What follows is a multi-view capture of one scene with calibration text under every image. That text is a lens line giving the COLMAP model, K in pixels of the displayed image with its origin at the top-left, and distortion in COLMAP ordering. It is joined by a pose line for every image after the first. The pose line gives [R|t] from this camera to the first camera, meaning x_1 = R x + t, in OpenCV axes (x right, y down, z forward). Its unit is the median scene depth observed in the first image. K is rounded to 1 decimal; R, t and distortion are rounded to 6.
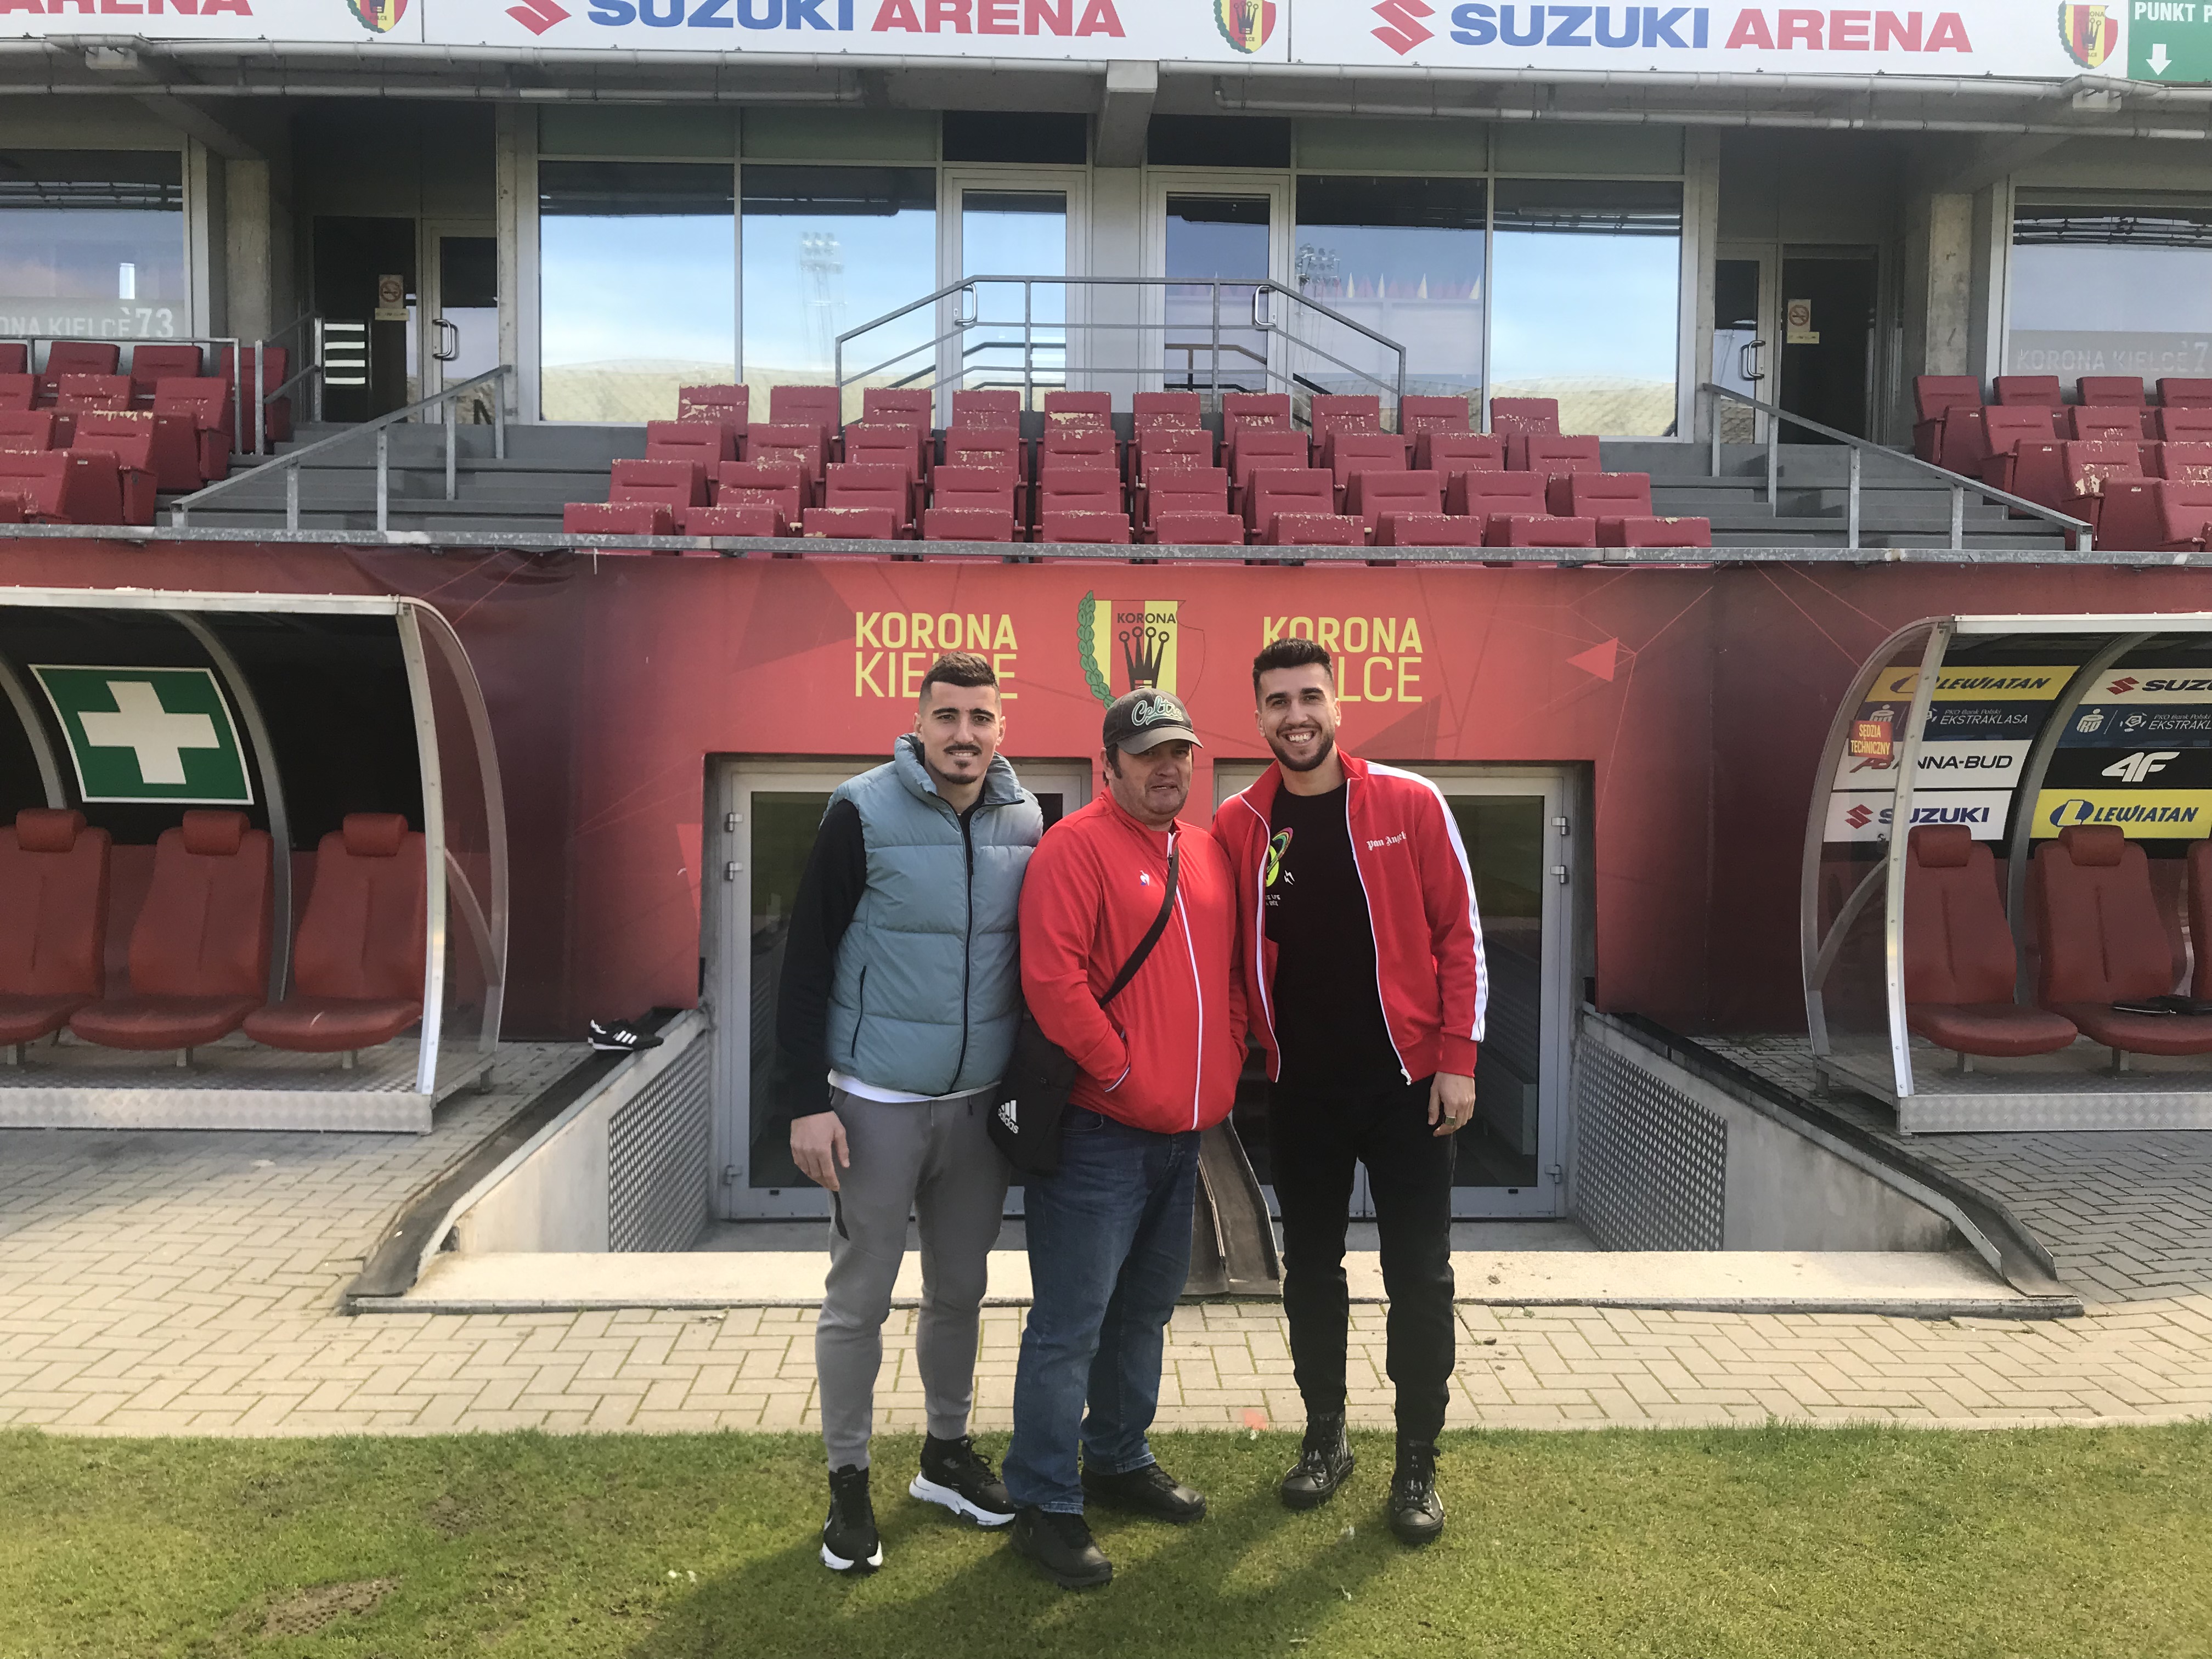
lens RADIAL K [[1812.7, 0, 1106.0], [0, 1812.7, 829.5], [0, 0, 1]] dist [0.009994, -0.103429]
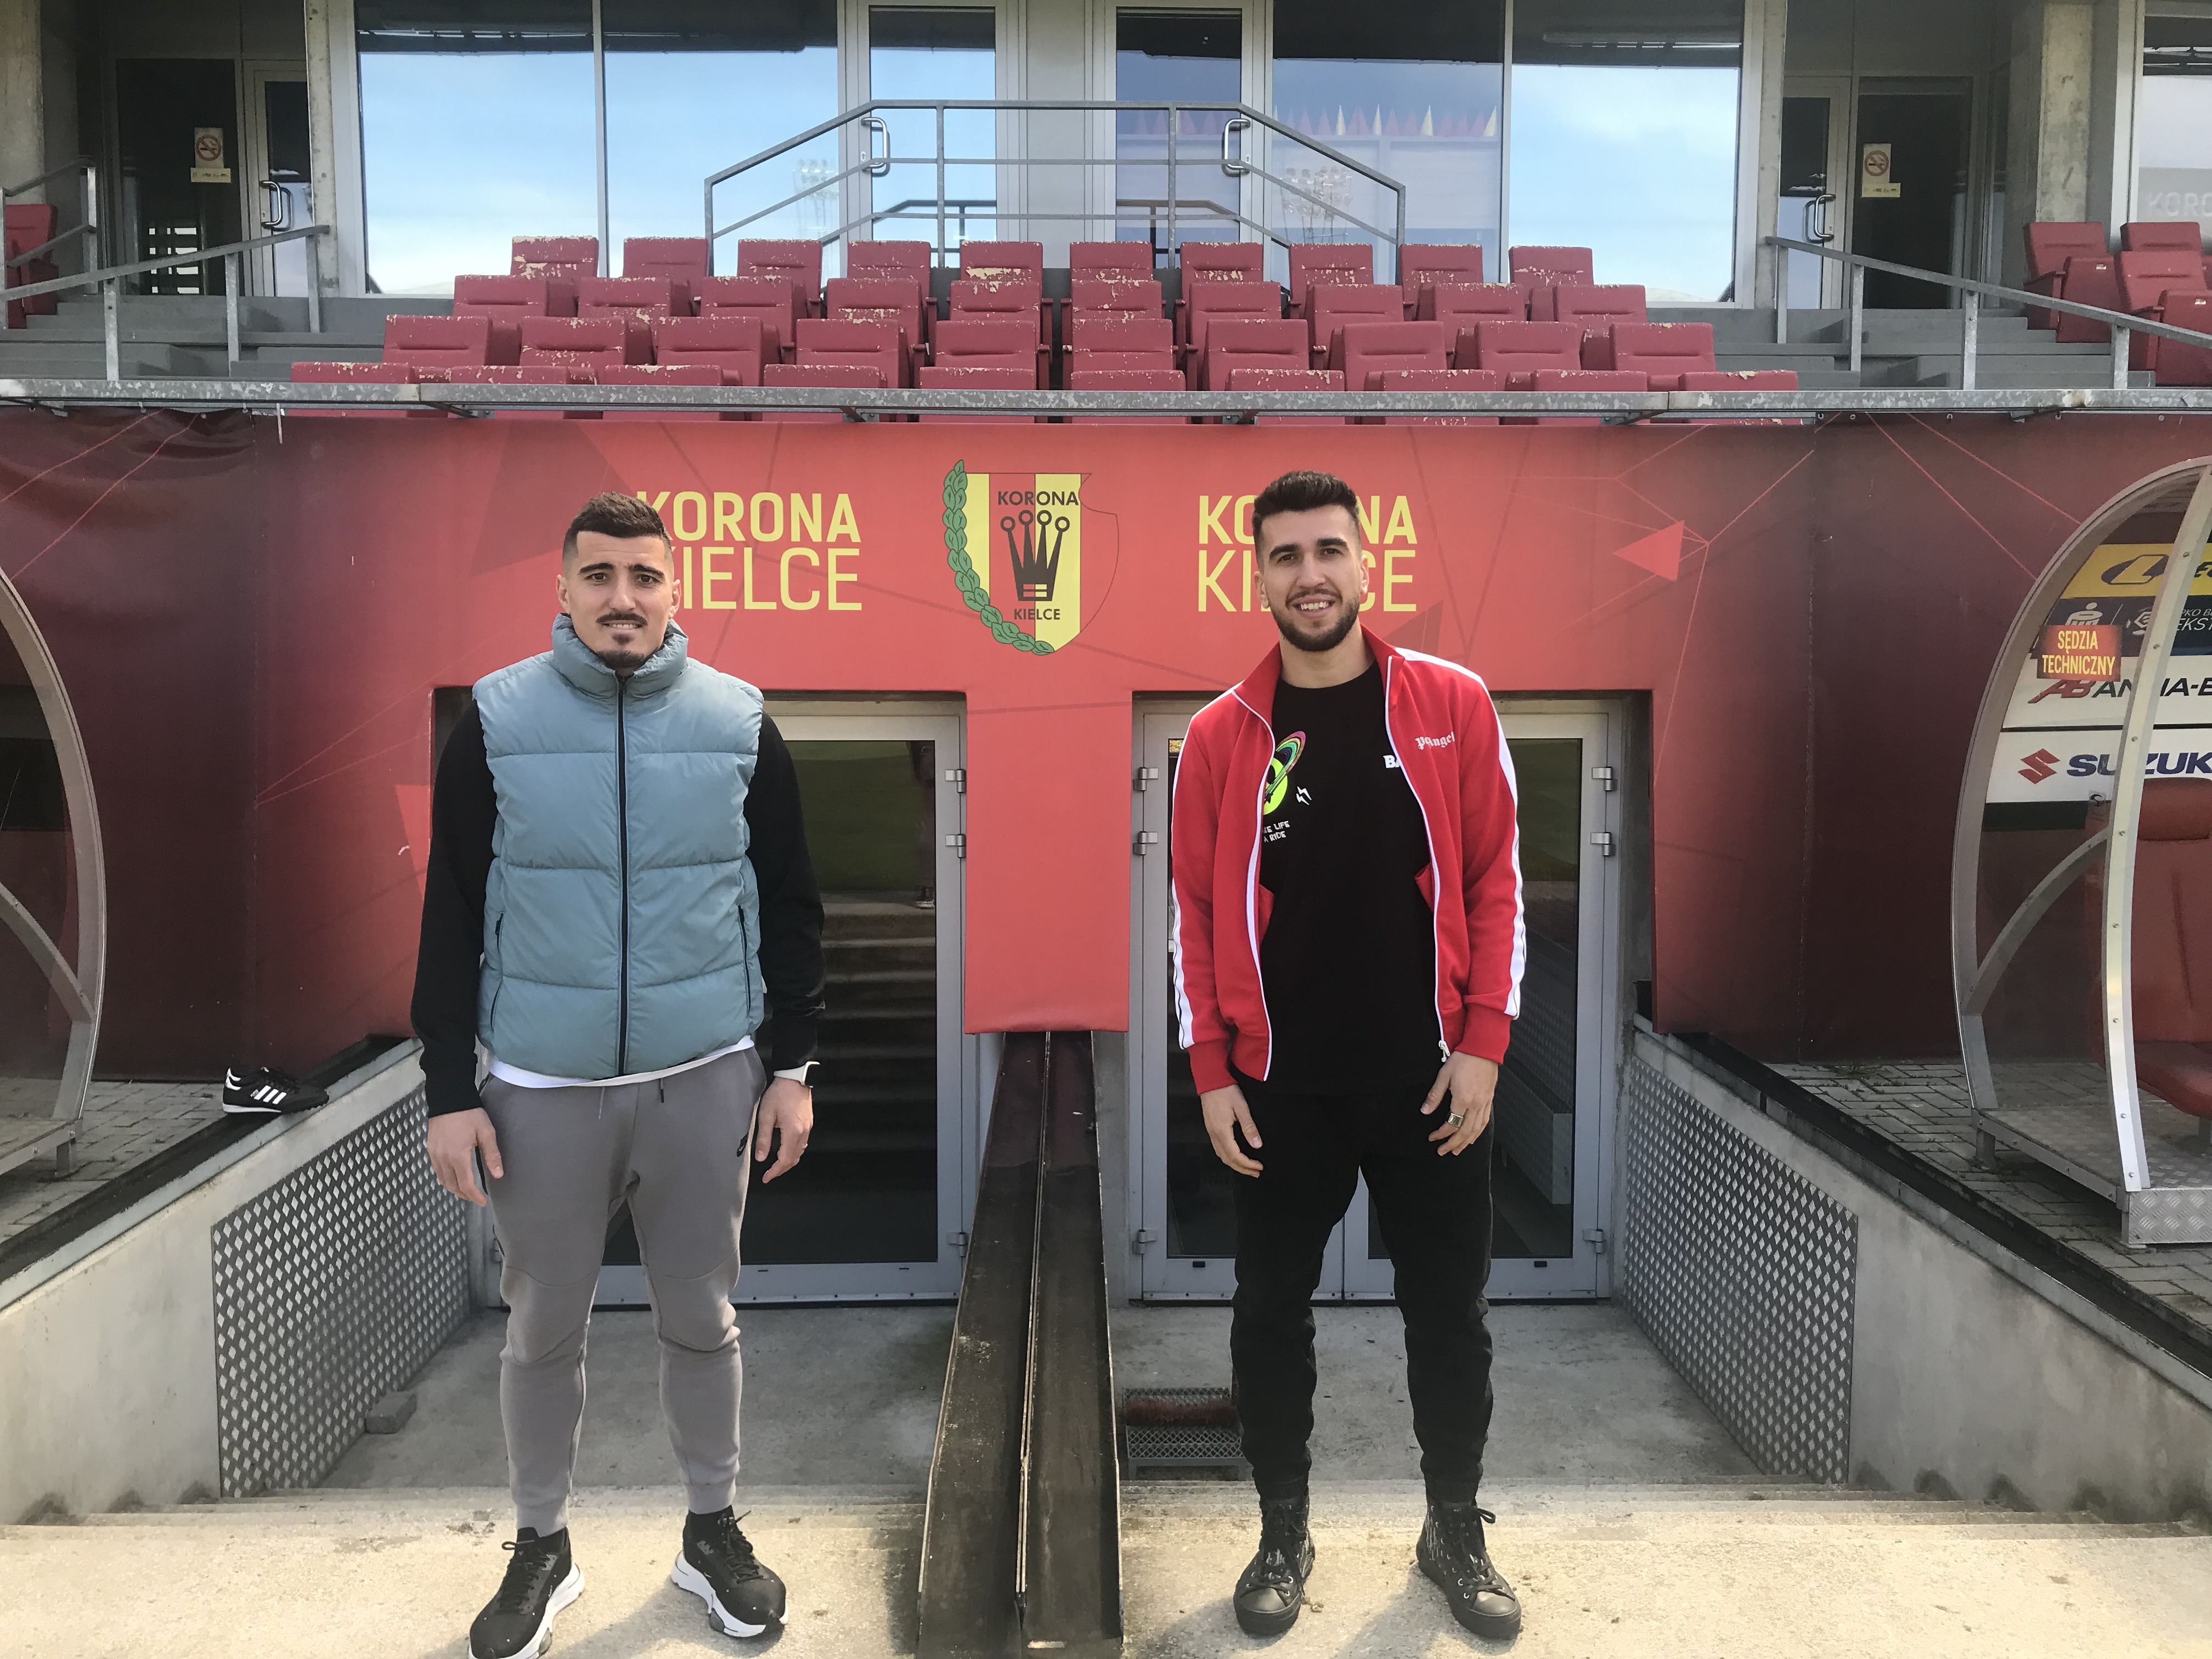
lens RADIAL K [[1898.7, 0, 1106.0], [0, 1898.7, 829.5], [0, 0, 1]] dist [-0.009020, -0.004340]
pose [[0.999978, -0.006617, -0.000746, 0.049170], [0.006636, 0.999533, 0.029836, -0.005952], [0.000548, -0.029840, 0.999555, 0.232551]]
